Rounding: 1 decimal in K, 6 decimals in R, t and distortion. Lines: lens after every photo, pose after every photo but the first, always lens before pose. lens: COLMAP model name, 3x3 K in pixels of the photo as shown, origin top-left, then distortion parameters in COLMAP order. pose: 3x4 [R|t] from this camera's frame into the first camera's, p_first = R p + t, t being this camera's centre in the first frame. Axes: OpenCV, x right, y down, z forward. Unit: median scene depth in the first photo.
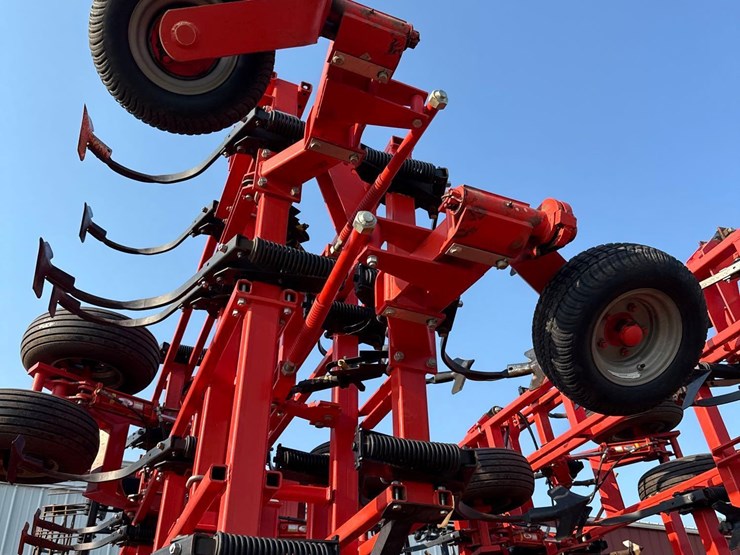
lens RADIAL K [[755.3, 0, 383.8], [0, 755.3, 278.7], [0, 0, 1]] dist [0.201727, -0.553381]
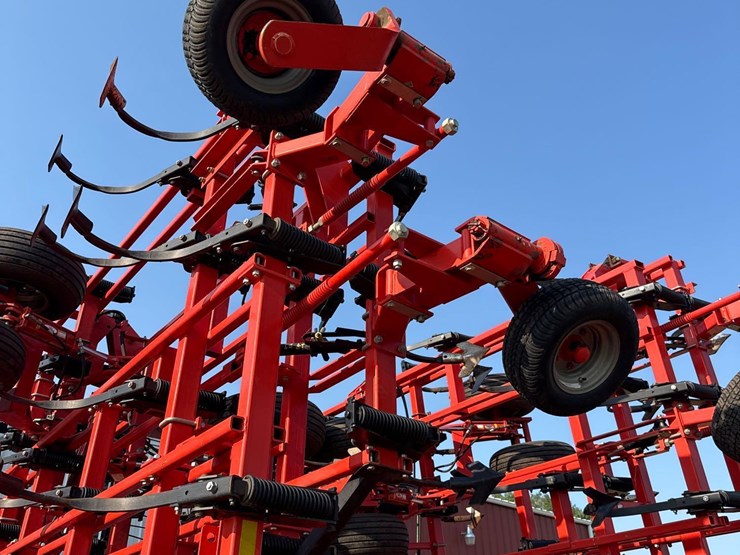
lens RADIAL K [[755.3, 0, 383.8], [0, 755.3, 278.7], [0, 0, 1]] dist [0.201727, -0.553381]
pose [[0.965629, 0.157842, 0.206510, -0.184633], [-0.169977, 0.984540, 0.042288, -0.031927], [-0.196642, -0.075936, 0.977530, -0.101128]]
